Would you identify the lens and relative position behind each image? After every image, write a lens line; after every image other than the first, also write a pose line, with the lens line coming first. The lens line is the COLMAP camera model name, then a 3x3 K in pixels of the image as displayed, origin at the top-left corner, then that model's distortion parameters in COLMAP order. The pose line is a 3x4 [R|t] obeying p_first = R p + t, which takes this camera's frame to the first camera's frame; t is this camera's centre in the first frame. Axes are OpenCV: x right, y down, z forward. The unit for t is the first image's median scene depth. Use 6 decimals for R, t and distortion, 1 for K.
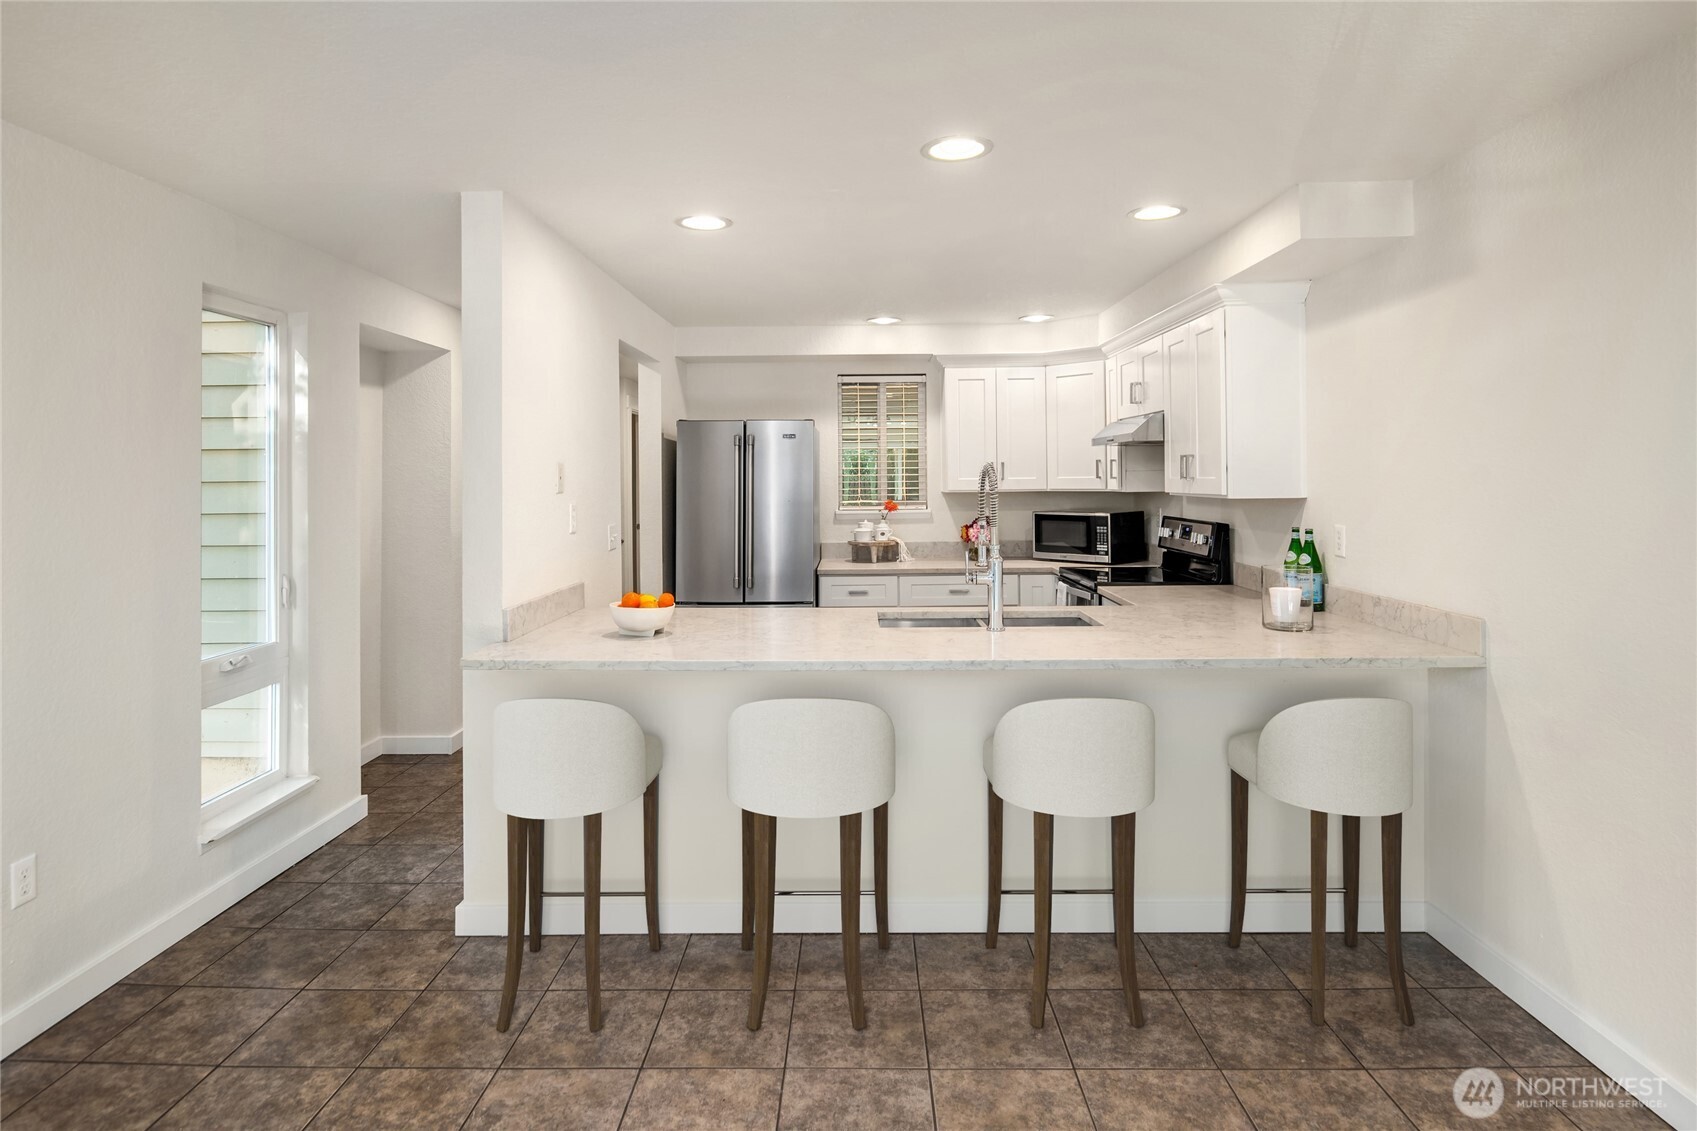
lens RADIAL K [[923.2, 0, 861.6], [0, 923.2, 466.0], [0, 0, 1]] dist [0.000307, -0.004622]
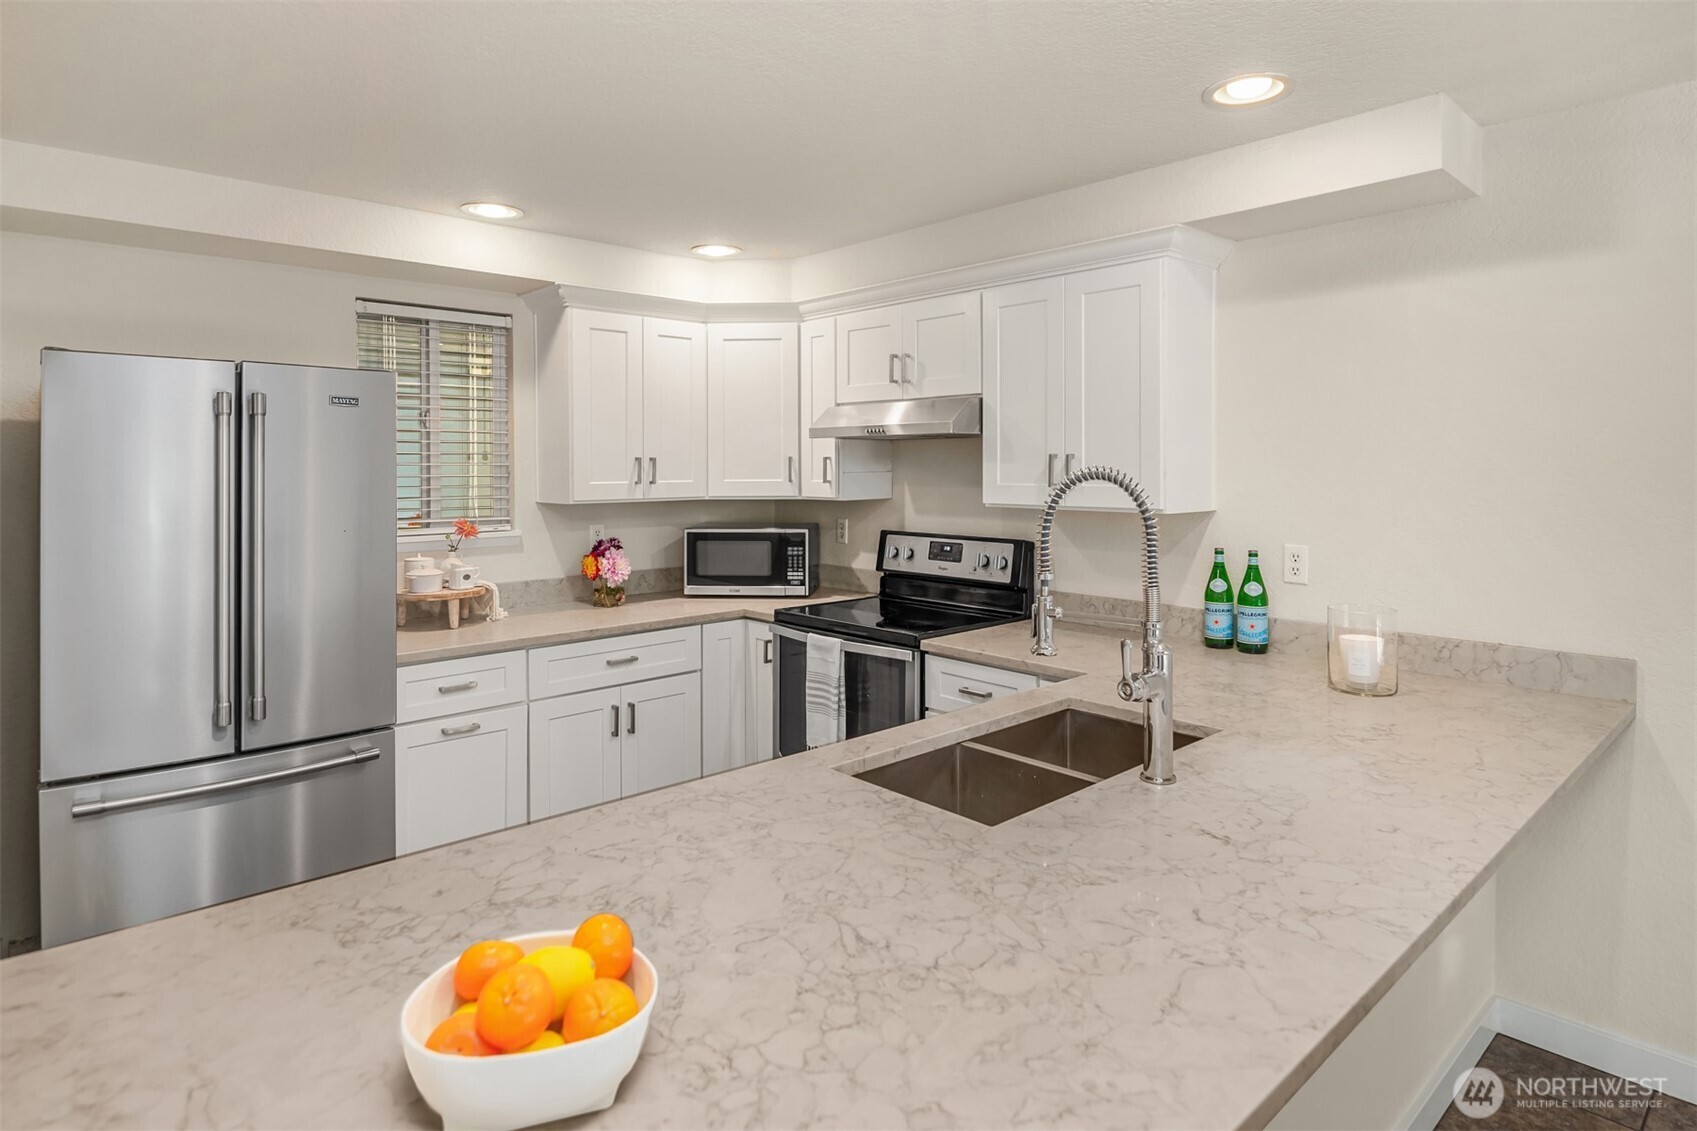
lens RADIAL K [[923.2, 0, 861.6], [0, 923.2, 466.0], [0, 0, 1]] dist [0.000307, -0.004622]
pose [[0.735510, 0.007184, 0.677476, -0.202460], [-0.012392, 0.999919, 0.002851, -0.001973], [-0.677401, -0.010493, 0.735539, 0.422190]]
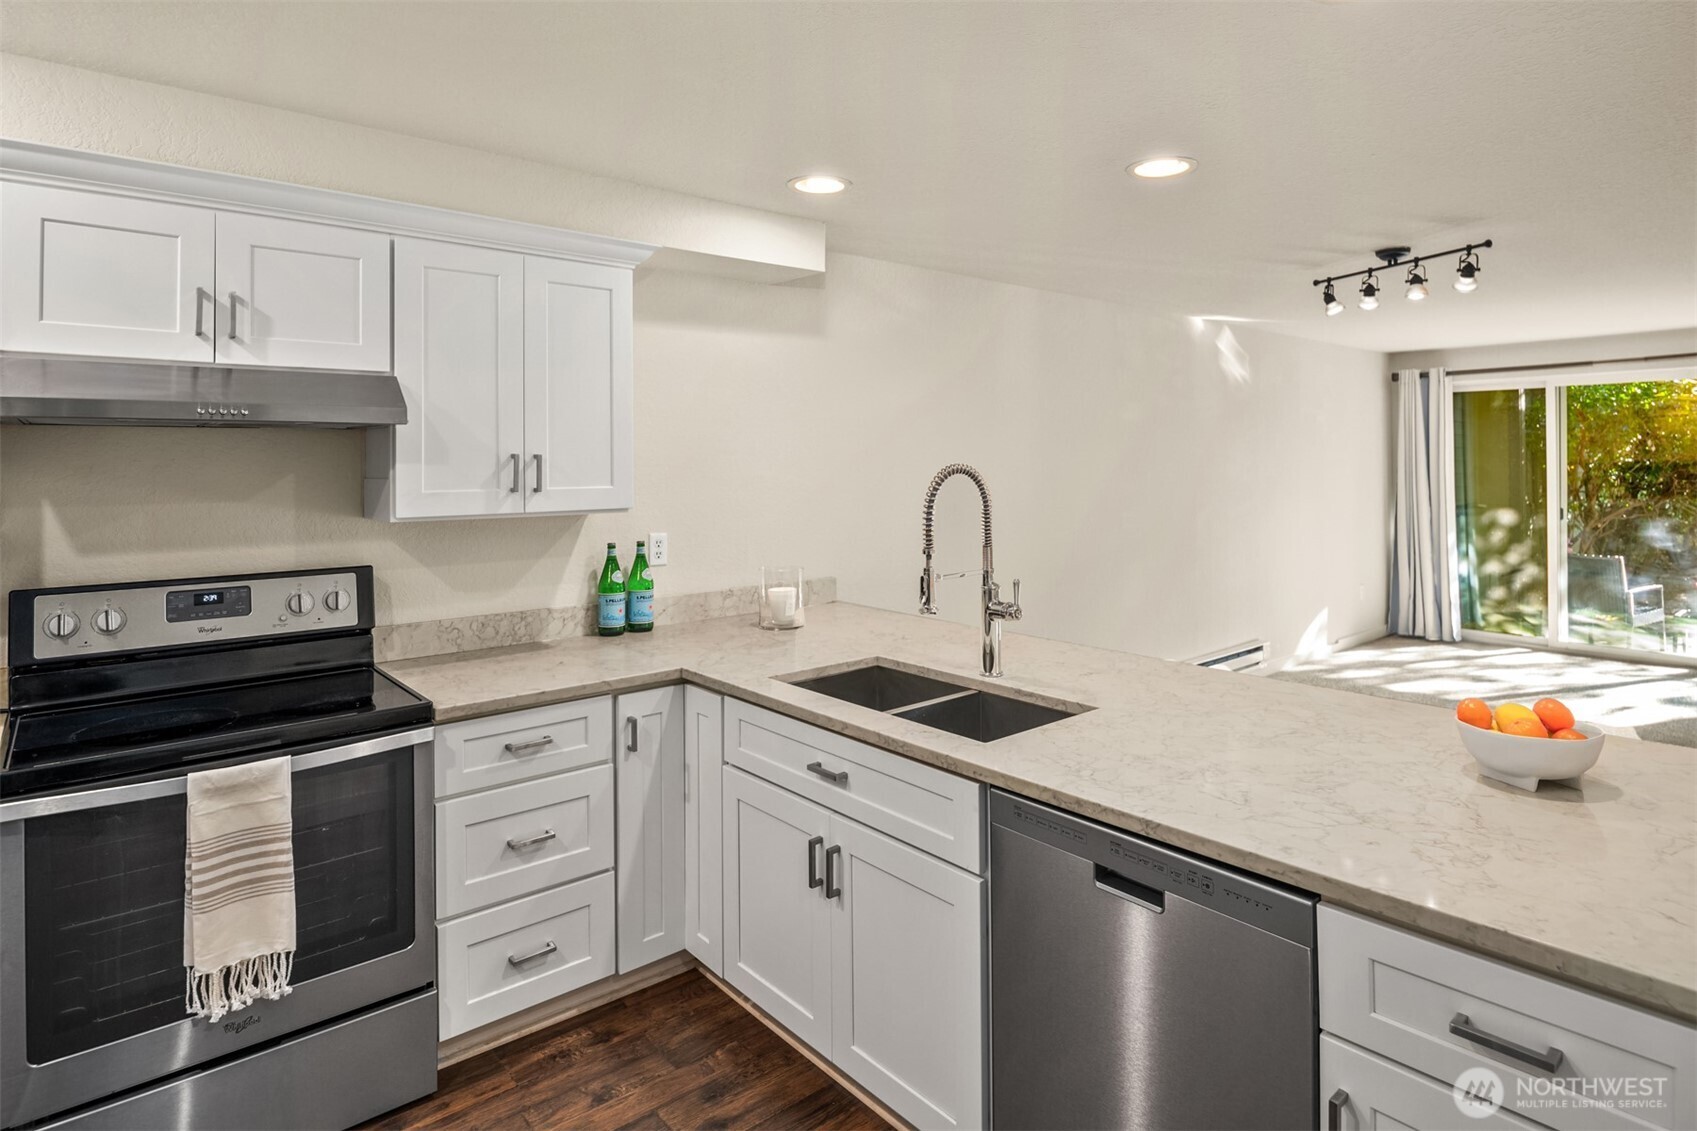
lens RADIAL K [[923.2, 0, 861.6], [0, 923.2, 466.0], [0, 0, 1]] dist [0.000307, -0.004622]
pose [[-0.641410, 0.010972, 0.767120, -0.229956], [0.005577, 0.999938, -0.009639, 0.003103], [-0.767178, -0.001904, -0.641431, 0.930226]]
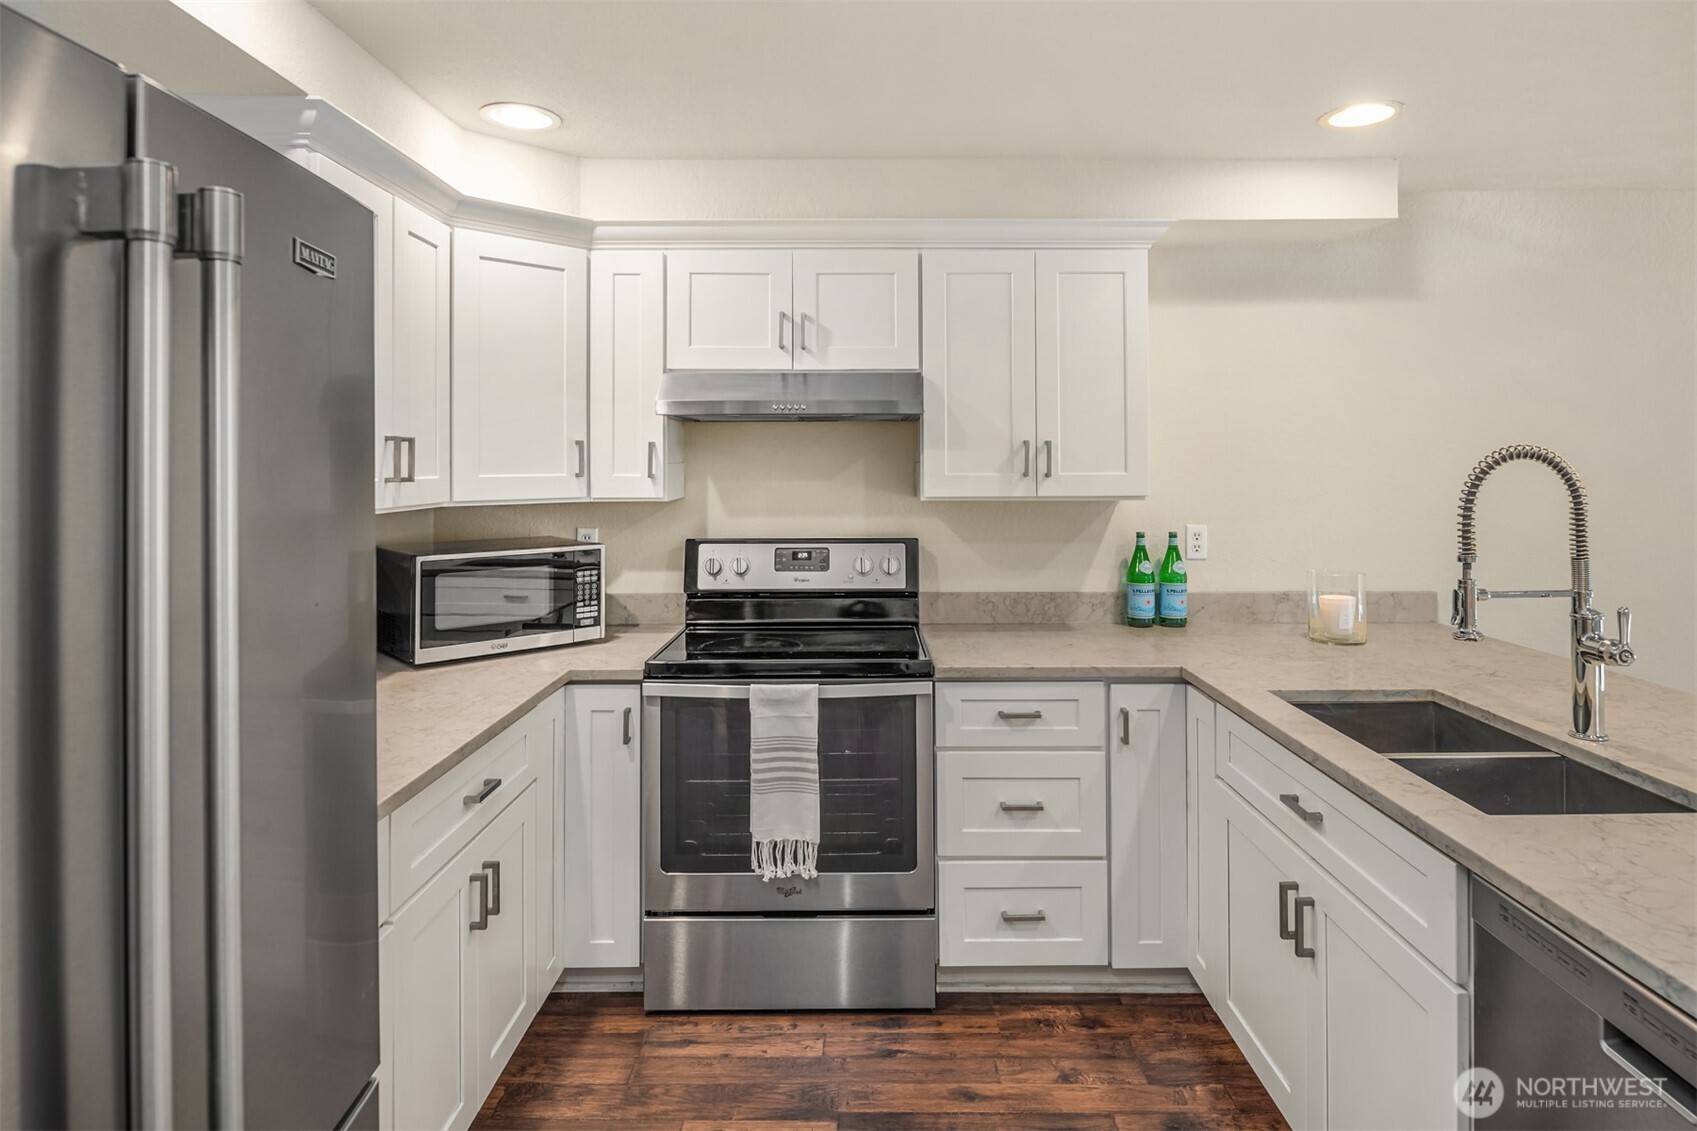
lens RADIAL K [[923.2, 0, 861.6], [0, 923.2, 466.0], [0, 0, 1]] dist [0.000307, -0.004622]
pose [[0.008837, 0.006983, 0.999937, -0.253285], [-0.007609, 0.999947, -0.006916, 0.009587], [-0.999932, -0.007547, 0.008890, 0.845206]]
